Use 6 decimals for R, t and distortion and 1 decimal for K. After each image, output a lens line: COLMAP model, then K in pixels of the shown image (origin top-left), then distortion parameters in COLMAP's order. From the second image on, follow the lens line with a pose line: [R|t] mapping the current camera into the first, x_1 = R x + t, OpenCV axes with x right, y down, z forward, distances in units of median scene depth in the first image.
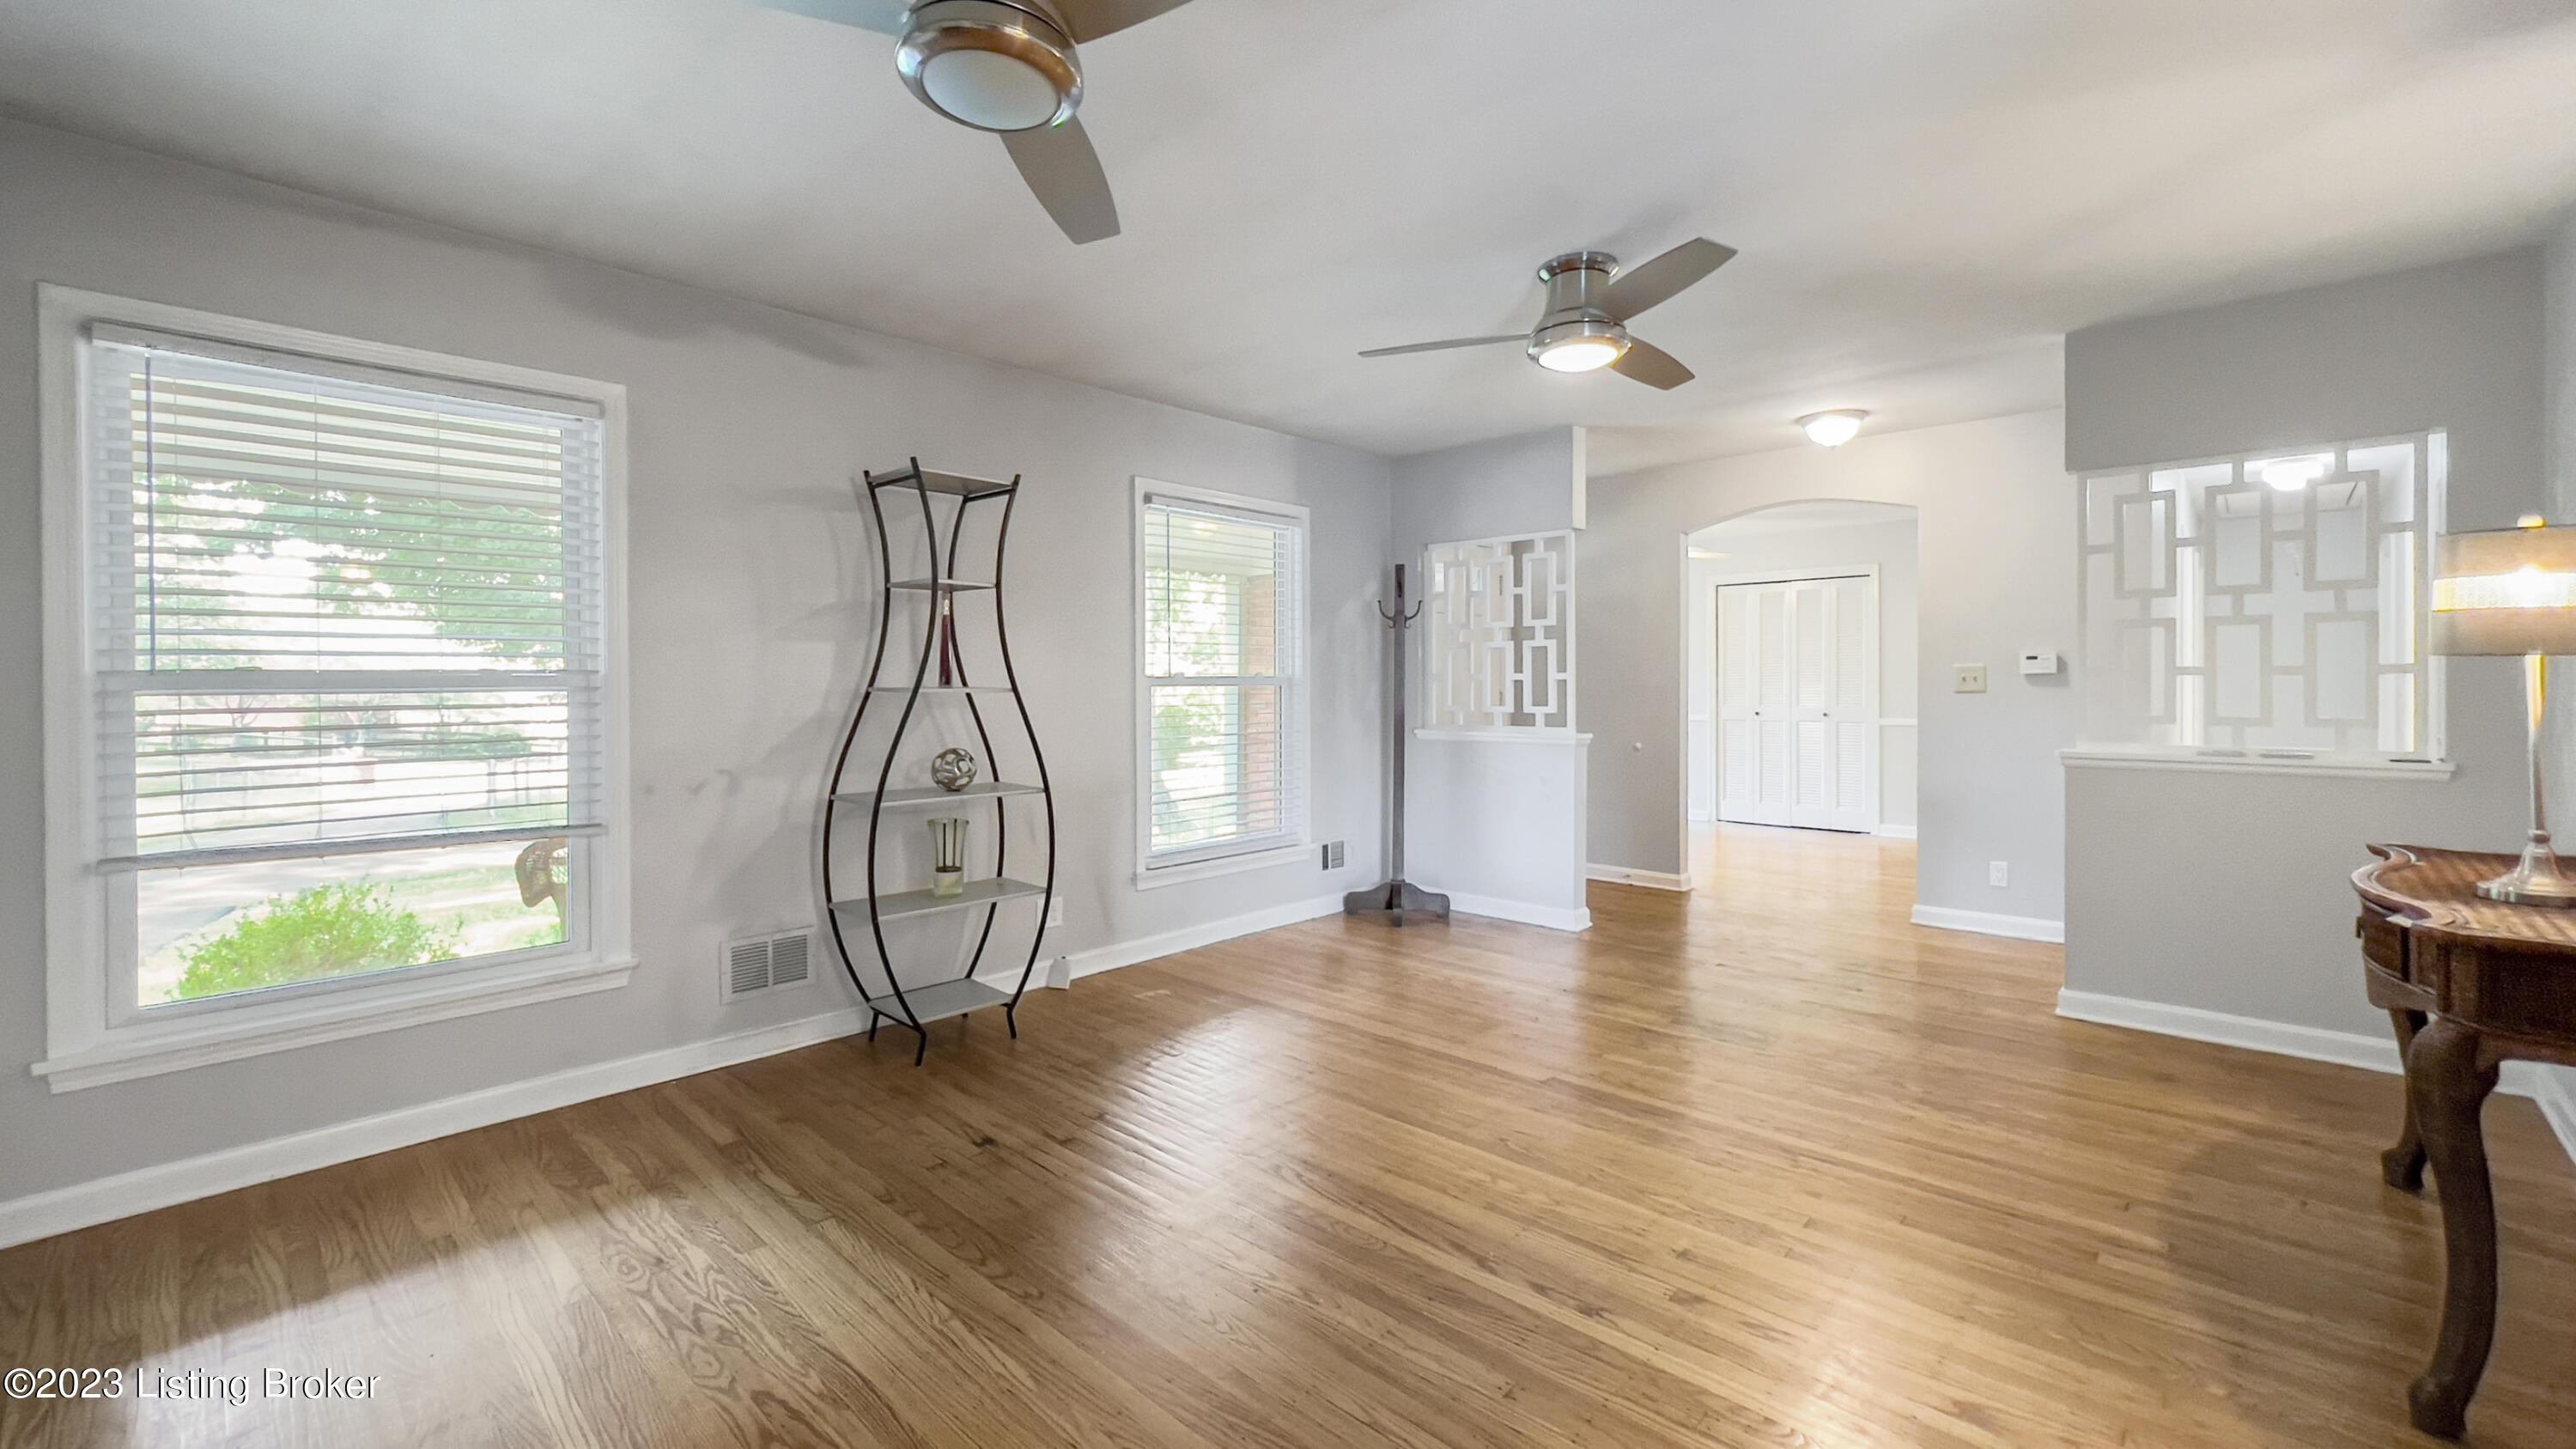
lens RADIAL K [[1056.6, 0, 1283.7], [0, 1056.6, 704.7], [0, 0, 1]] dist [0.000626, 0.000050]
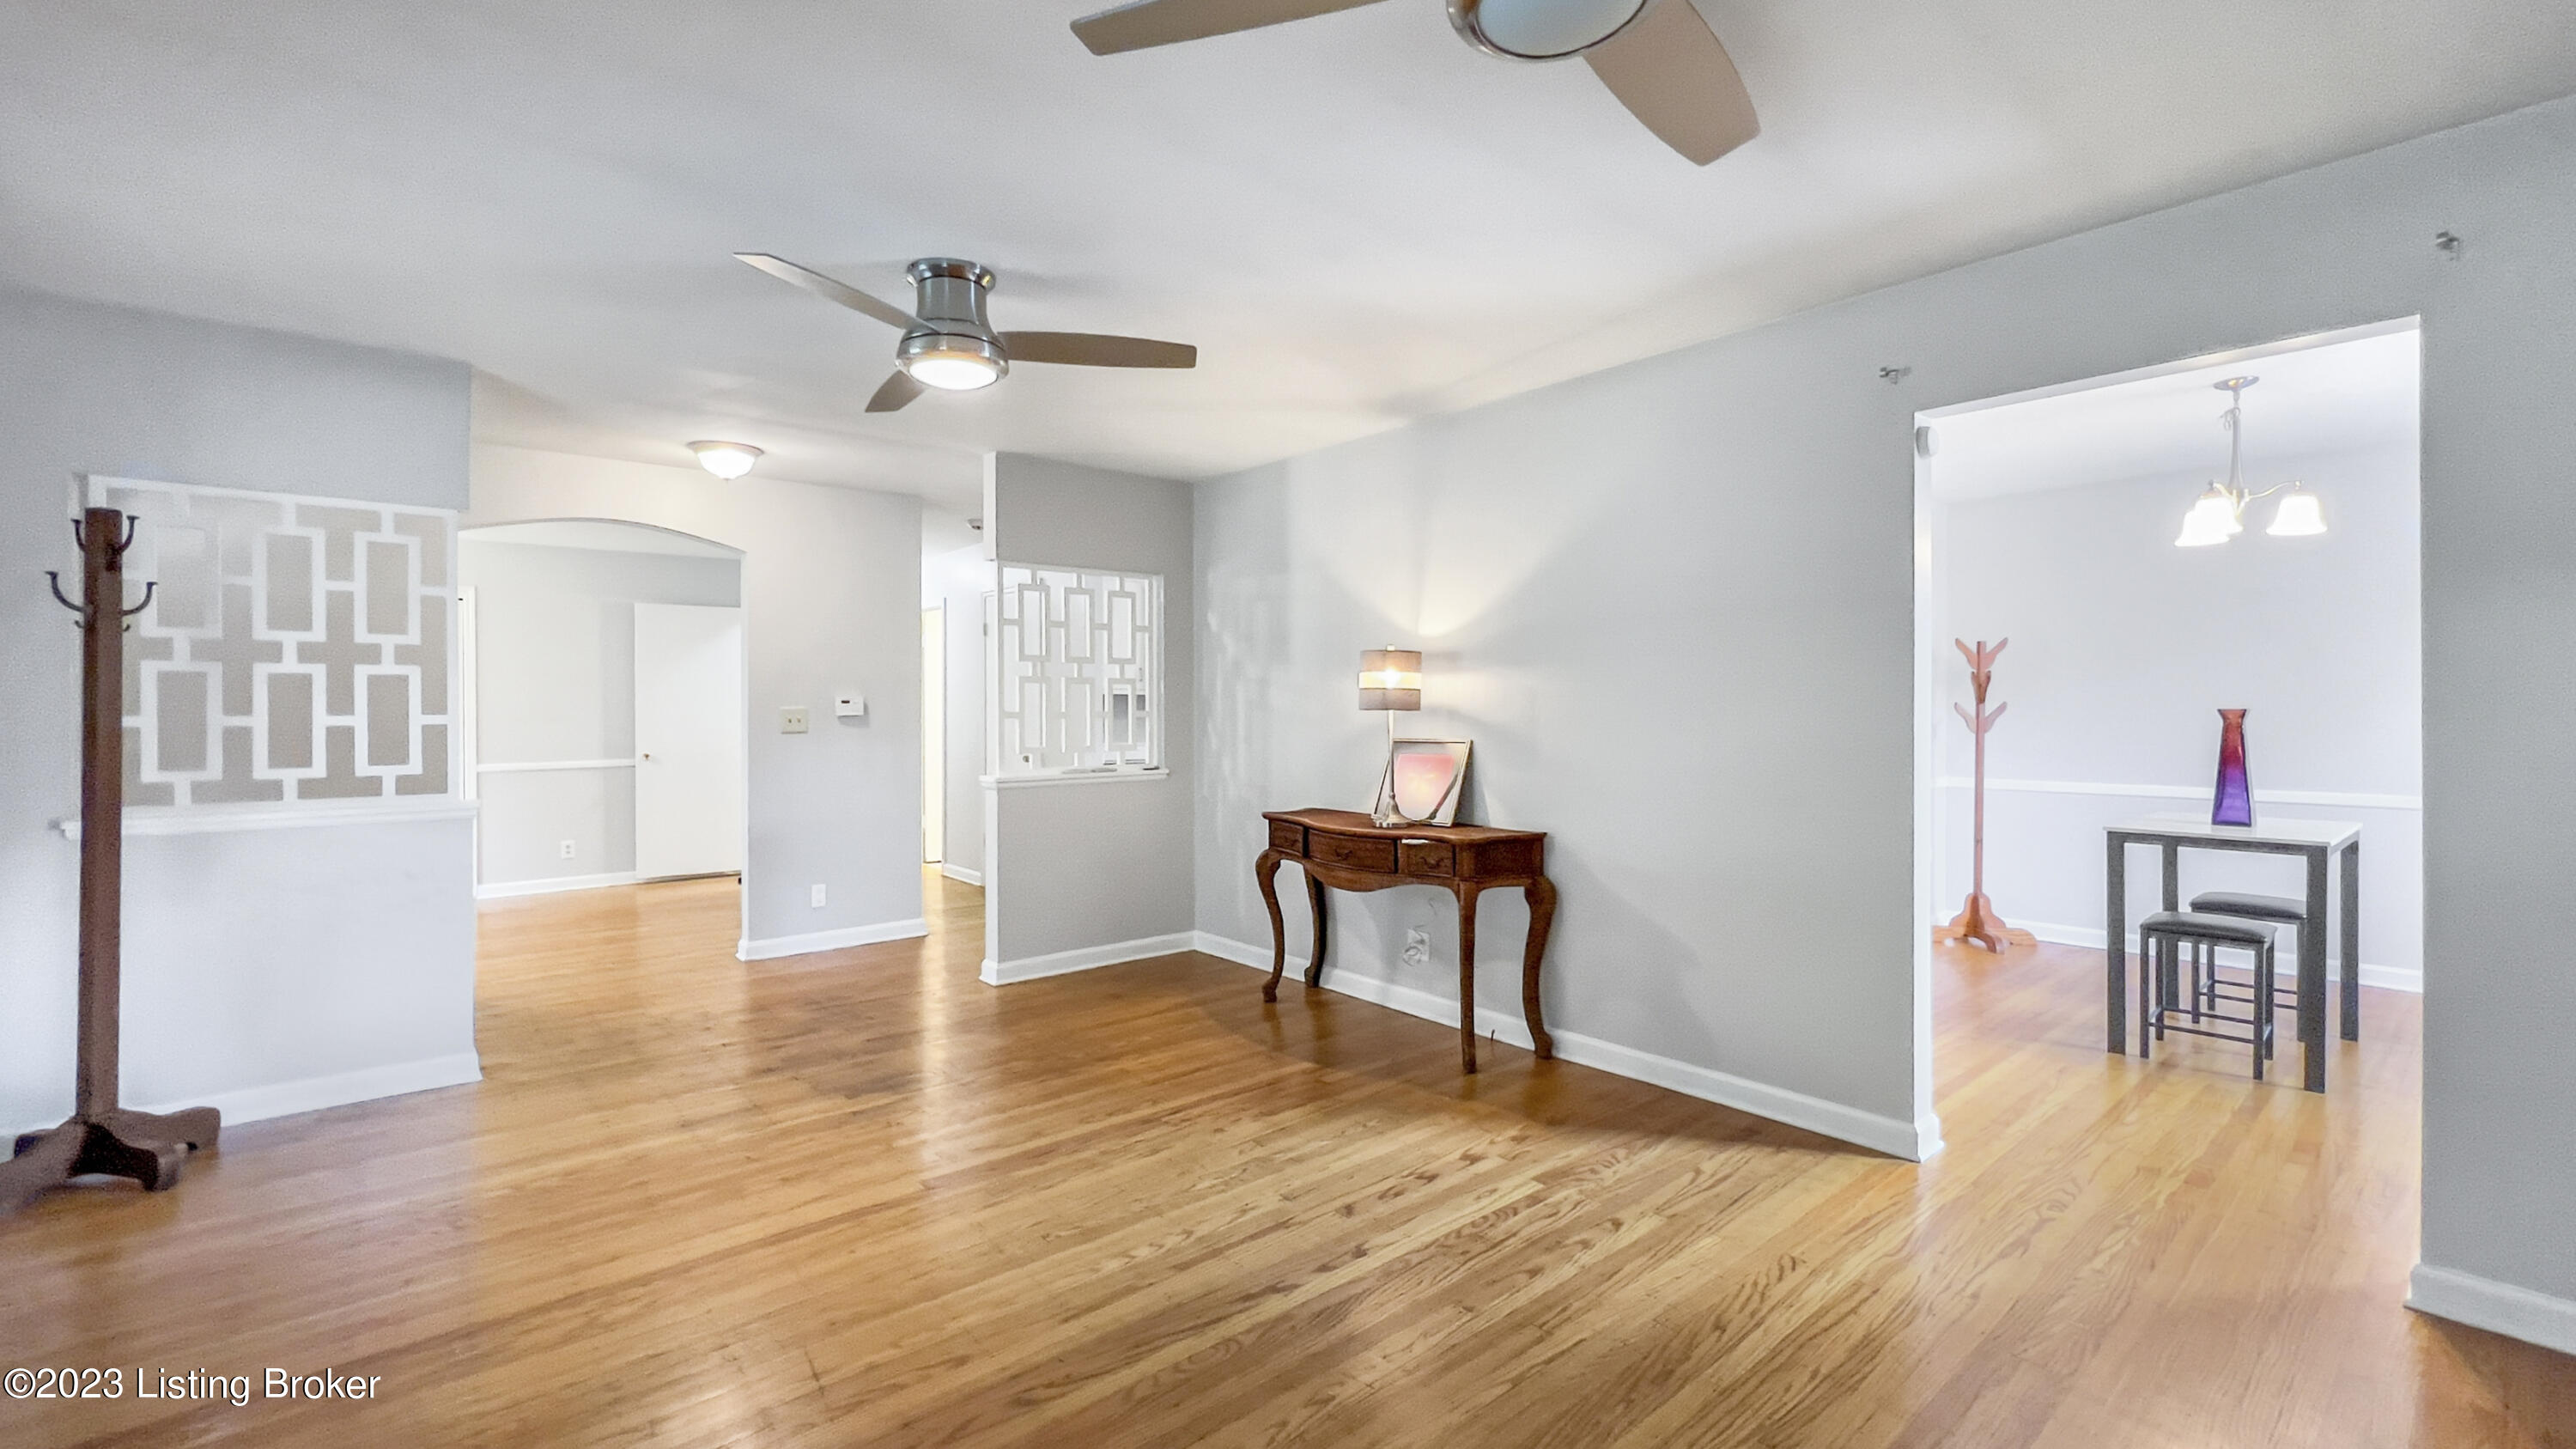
lens RADIAL K [[1060.6, 0, 1288.9], [0, 1060.6, 710.6], [0, 0, 1]] dist [-0.000146, -0.000029]
pose [[0.108620, 0.003415, 0.994078, -0.530618], [0.025444, 0.999657, -0.006214, -0.021104], [-0.993758, 0.025969, 0.108495, 0.538843]]
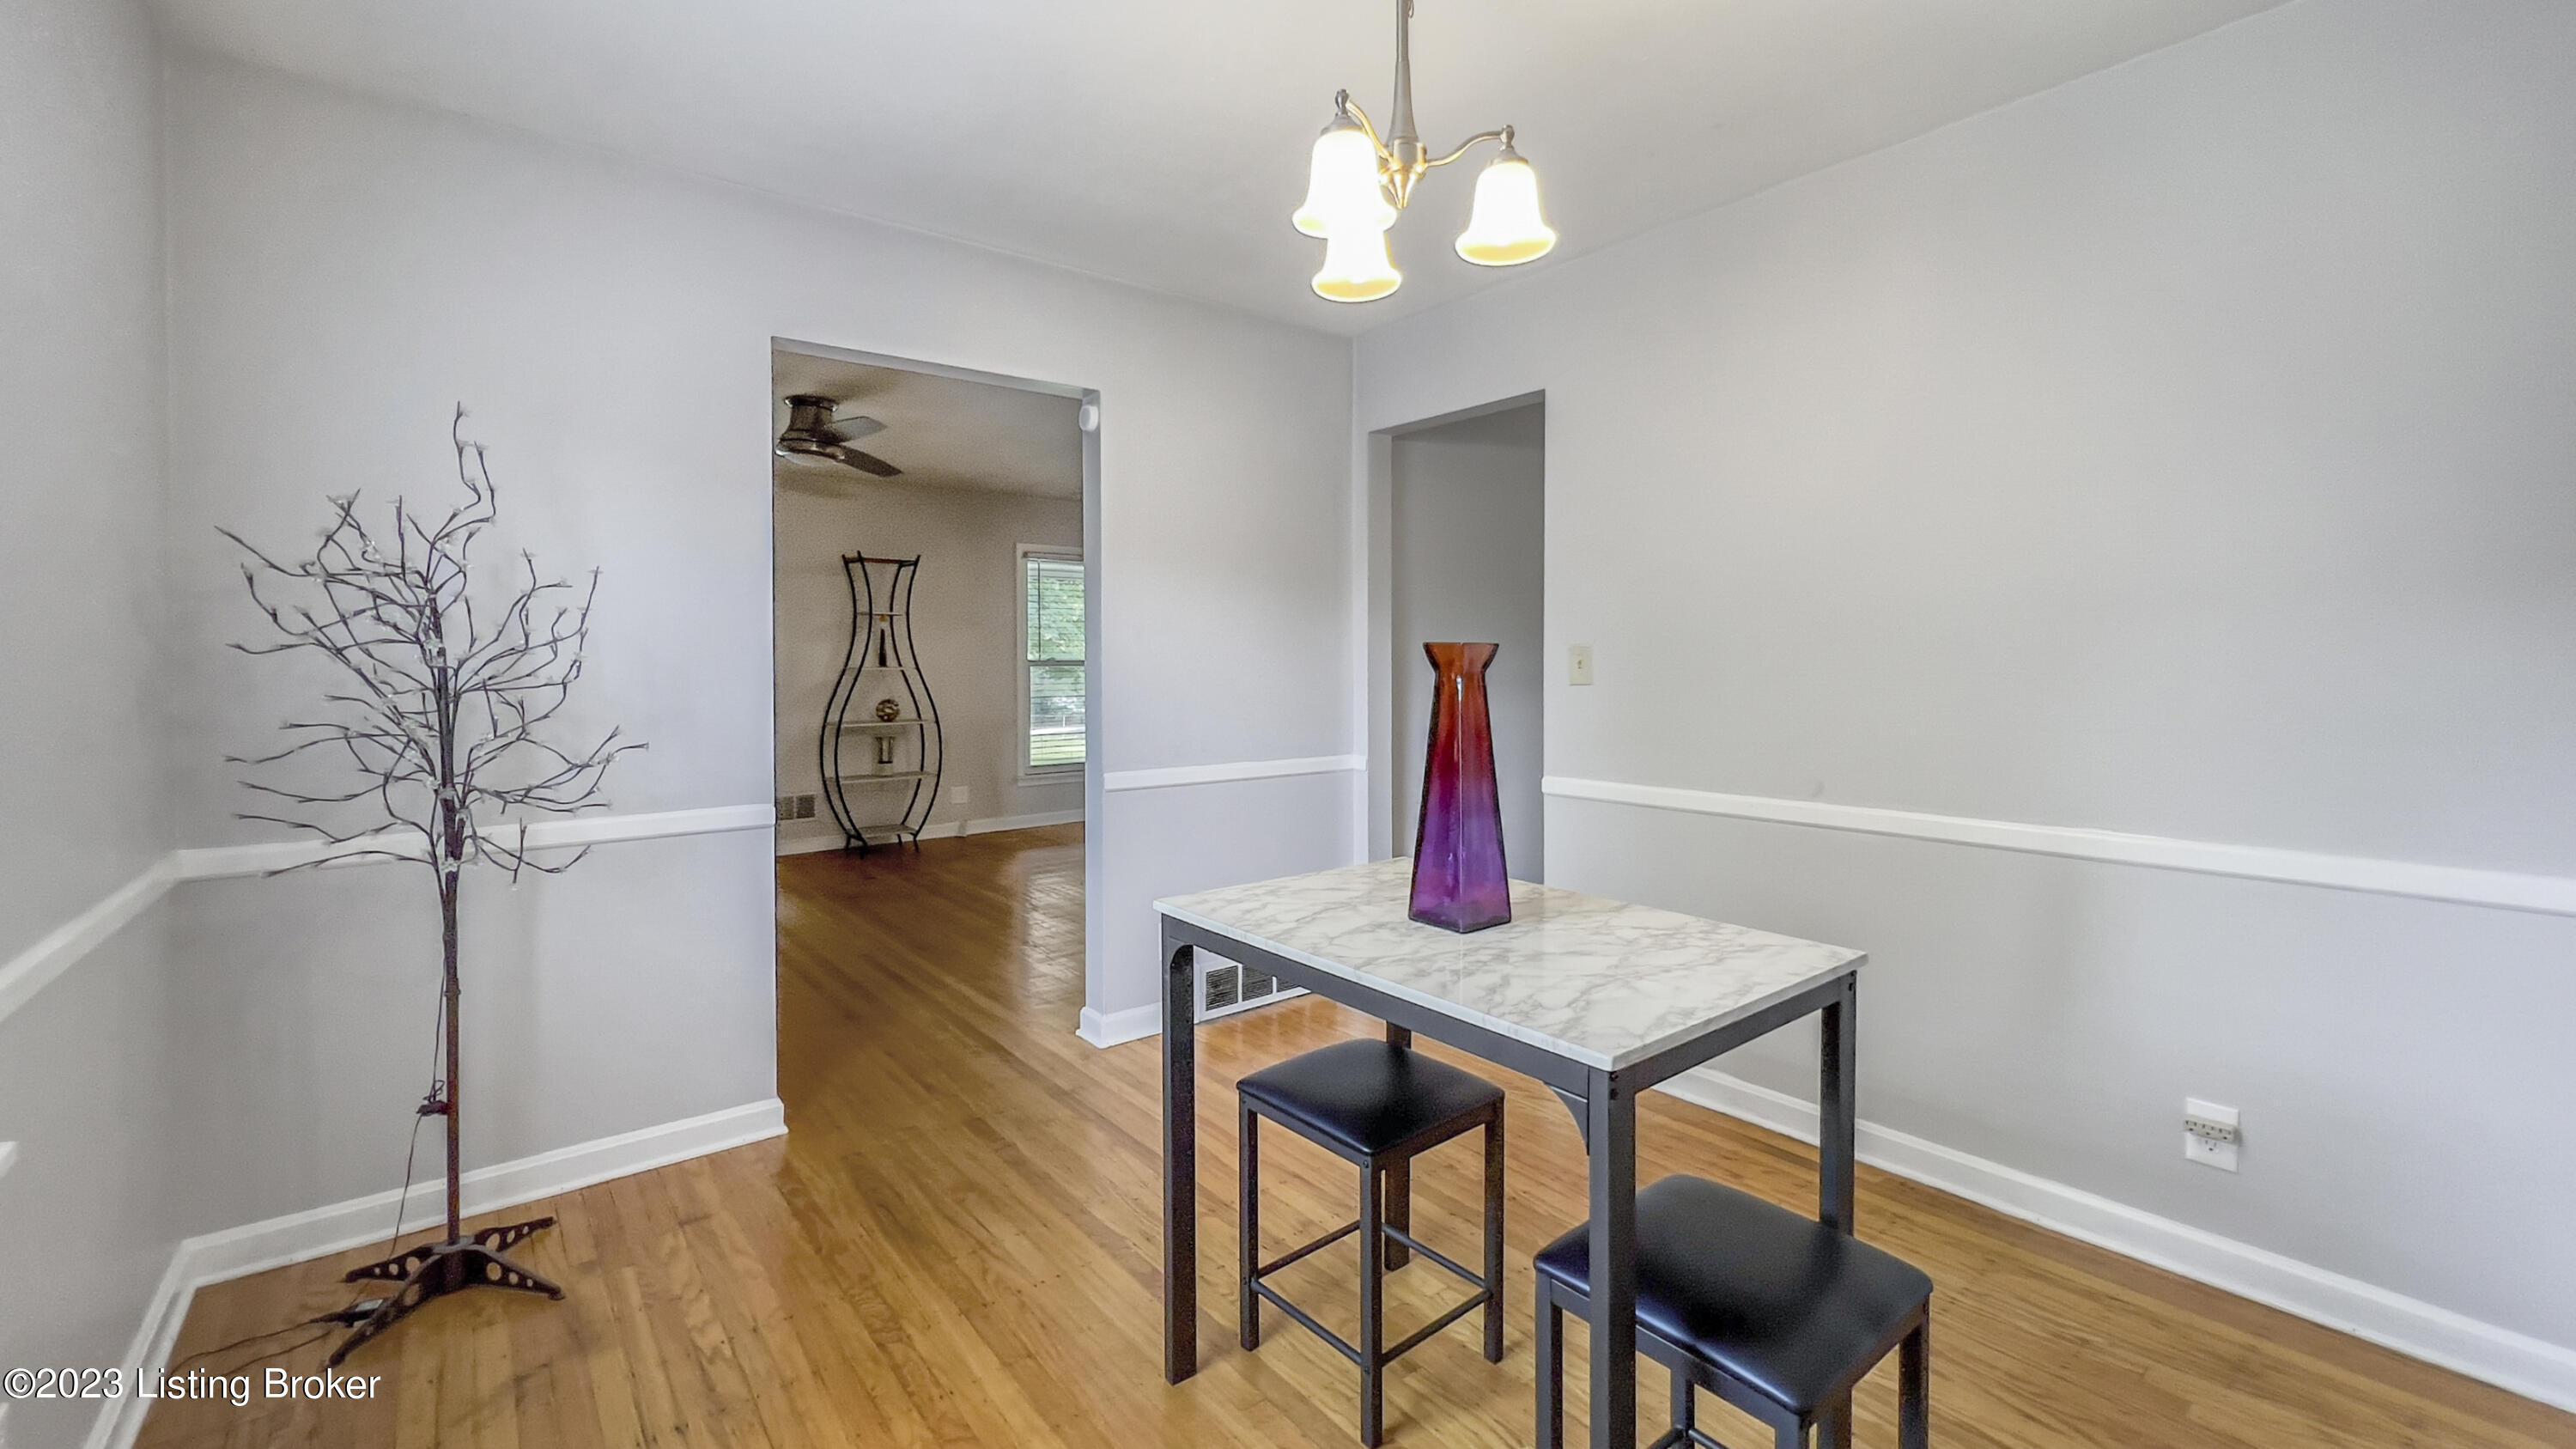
lens RADIAL K [[1056.0, 0, 1274.0], [0, 1056.0, 672.8], [0, 0, 1]] dist [-0.002595, -0.000273]
pose [[0.986763, 0.004318, -0.162113, 0.692298], [-0.006090, 0.999927, -0.010438, 0.010804], [0.162056, 0.011287, 0.986717, -0.774531]]
